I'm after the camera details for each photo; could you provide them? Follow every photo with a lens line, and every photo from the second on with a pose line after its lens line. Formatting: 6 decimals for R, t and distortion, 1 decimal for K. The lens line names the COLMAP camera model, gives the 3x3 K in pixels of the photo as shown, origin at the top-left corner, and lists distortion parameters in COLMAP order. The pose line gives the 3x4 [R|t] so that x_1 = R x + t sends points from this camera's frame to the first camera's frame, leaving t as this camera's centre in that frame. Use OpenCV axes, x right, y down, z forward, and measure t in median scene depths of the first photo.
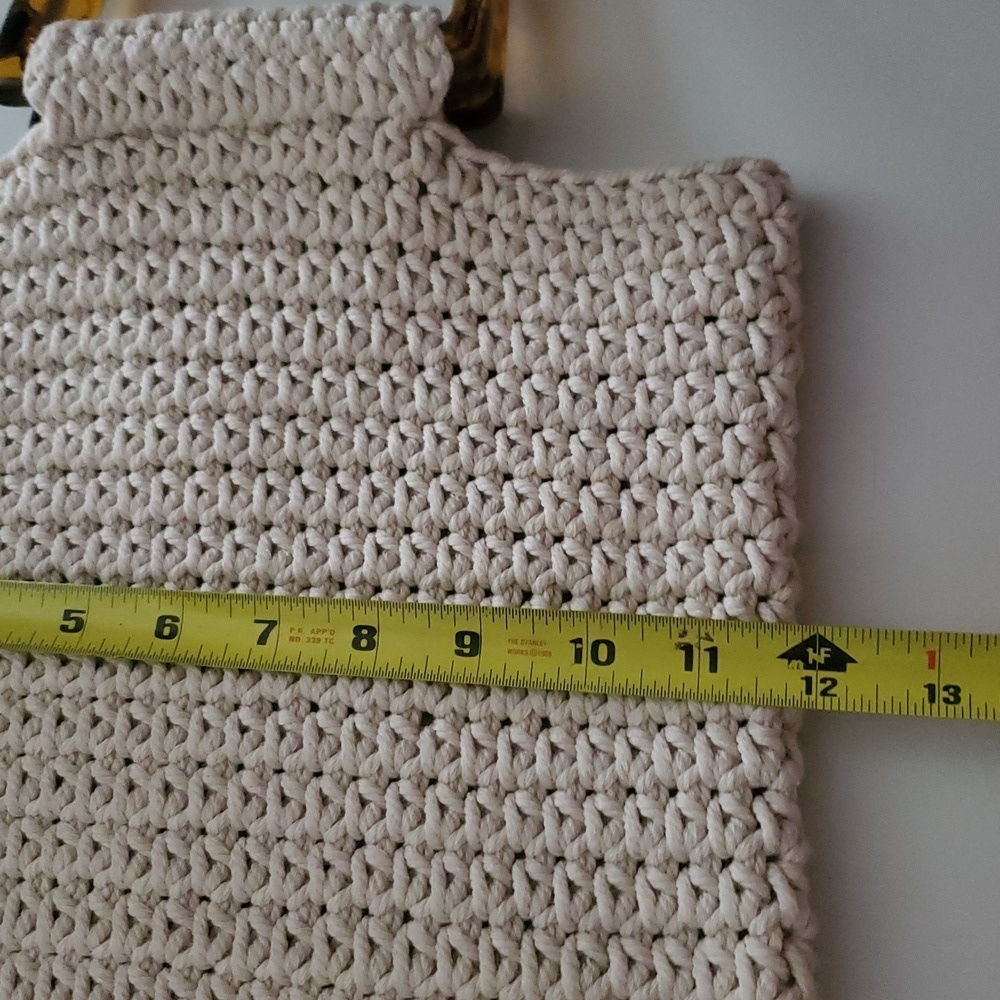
lens RADIAL K [[1126.1, 0, 474.8], [0, 1126.1, 509.1], [0, 0, 1]] dist [0.023318, 0.000000]
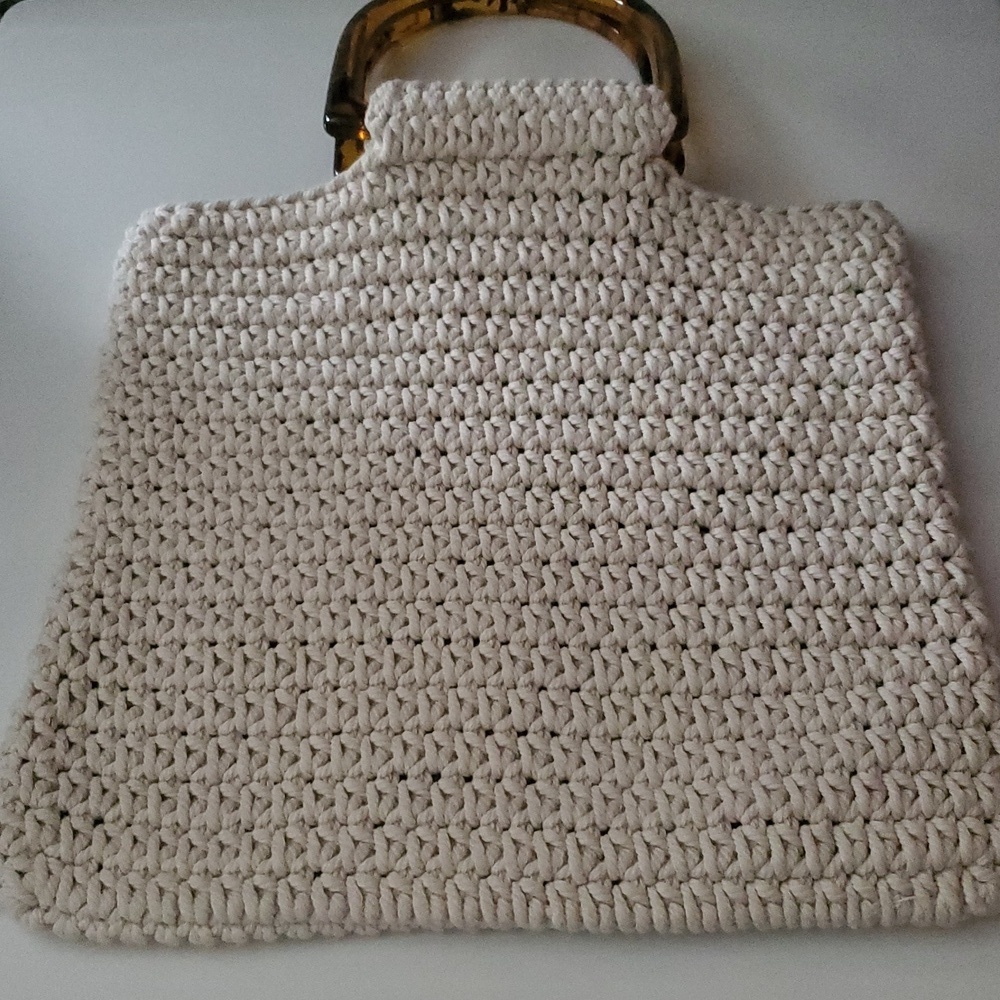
lens RADIAL K [[1126.1, 0, 499.2], [0, 1126.1, 506.9], [0, 0, 1]] dist [0.023318, 0.000000]
pose [[0.993639, 0.016406, 0.111411, -0.397136], [0.002266, 0.986219, -0.165432, 0.337692], [-0.112590, 0.164632, 0.979908, -0.321443]]
